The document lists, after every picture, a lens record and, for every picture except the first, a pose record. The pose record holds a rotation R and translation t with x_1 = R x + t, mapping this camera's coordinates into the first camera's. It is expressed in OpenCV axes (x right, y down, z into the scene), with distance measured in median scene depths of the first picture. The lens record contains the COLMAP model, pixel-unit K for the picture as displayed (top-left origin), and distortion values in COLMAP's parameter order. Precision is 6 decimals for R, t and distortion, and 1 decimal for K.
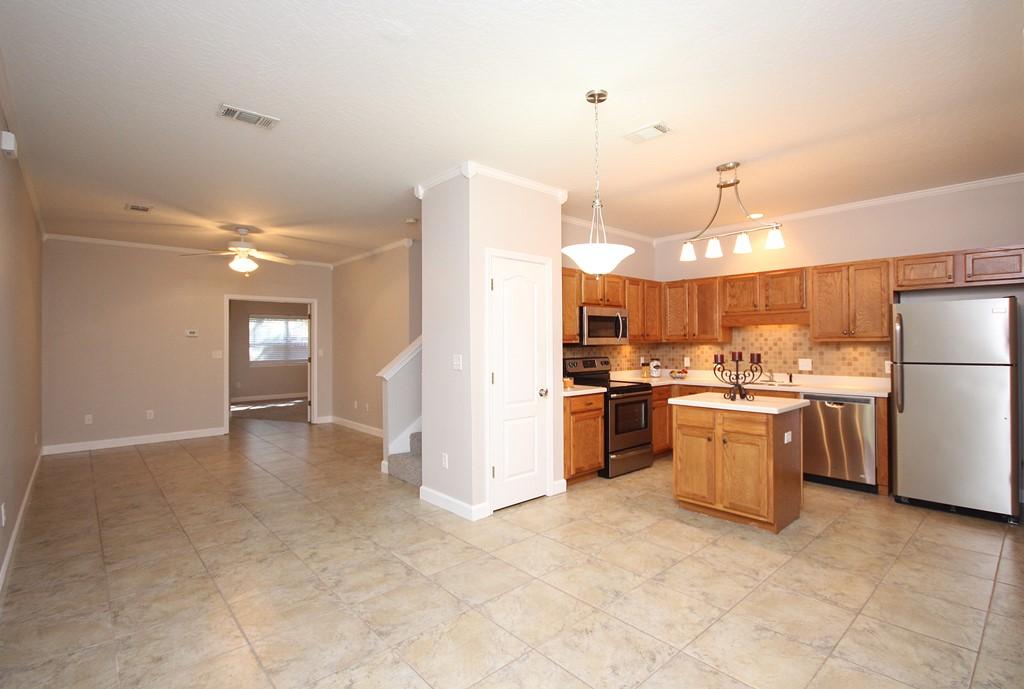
lens RADIAL K [[485.9, 0, 528.2], [0, 485.9, 339.3], [0, 0, 1]] dist [0.001196, -0.000137]
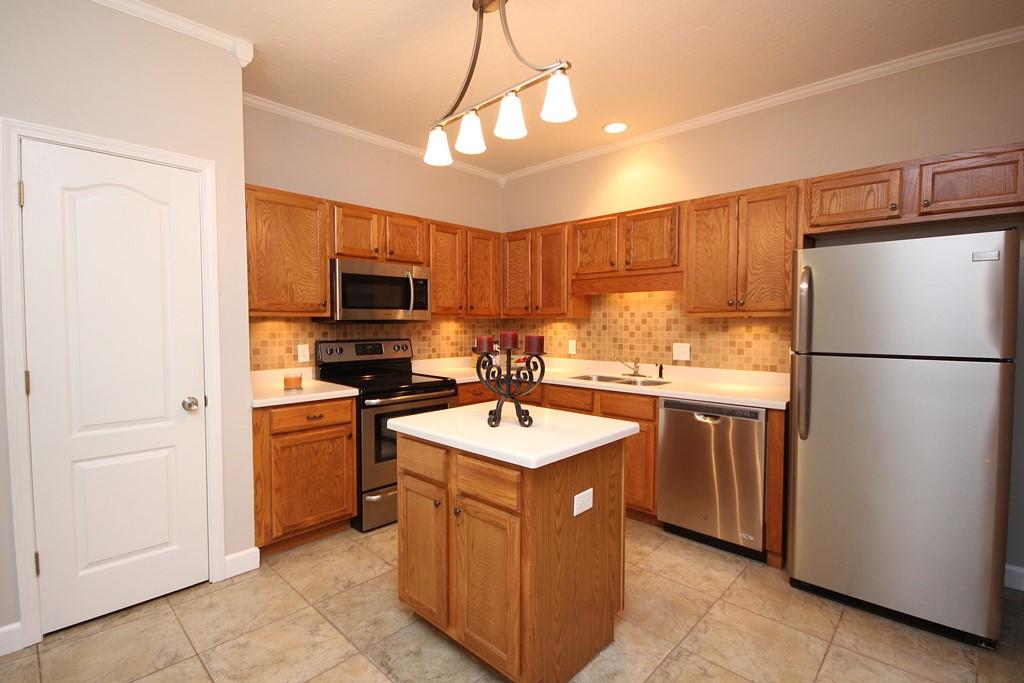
lens RADIAL K [[473.9, 0, 516.0], [0, 473.9, 341.7], [0, 0, 1]] dist [-0.000424, -0.000071]
pose [[0.997740, 0.004196, 0.067055, 0.312760], [-0.007415, 0.998828, 0.047830, 0.008917], [-0.066775, -0.048220, 0.996602, 0.378300]]
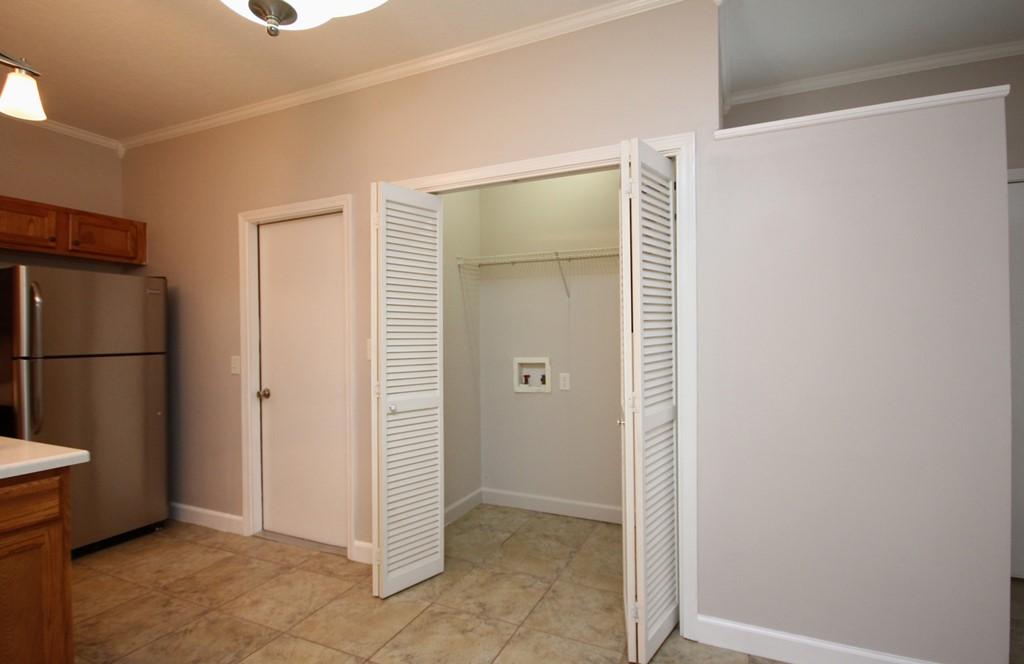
lens RADIAL K [[500.1, 0, 529.7], [0, 500.1, 334.3], [0, 0, 1]] dist [-0.001357, -0.000239]
pose [[-0.391588, 0.009149, 0.920095, -0.088494], [0.002318, 0.999957, -0.008956, 0.019877], [-0.920138, -0.001374, -0.391592, 0.528666]]
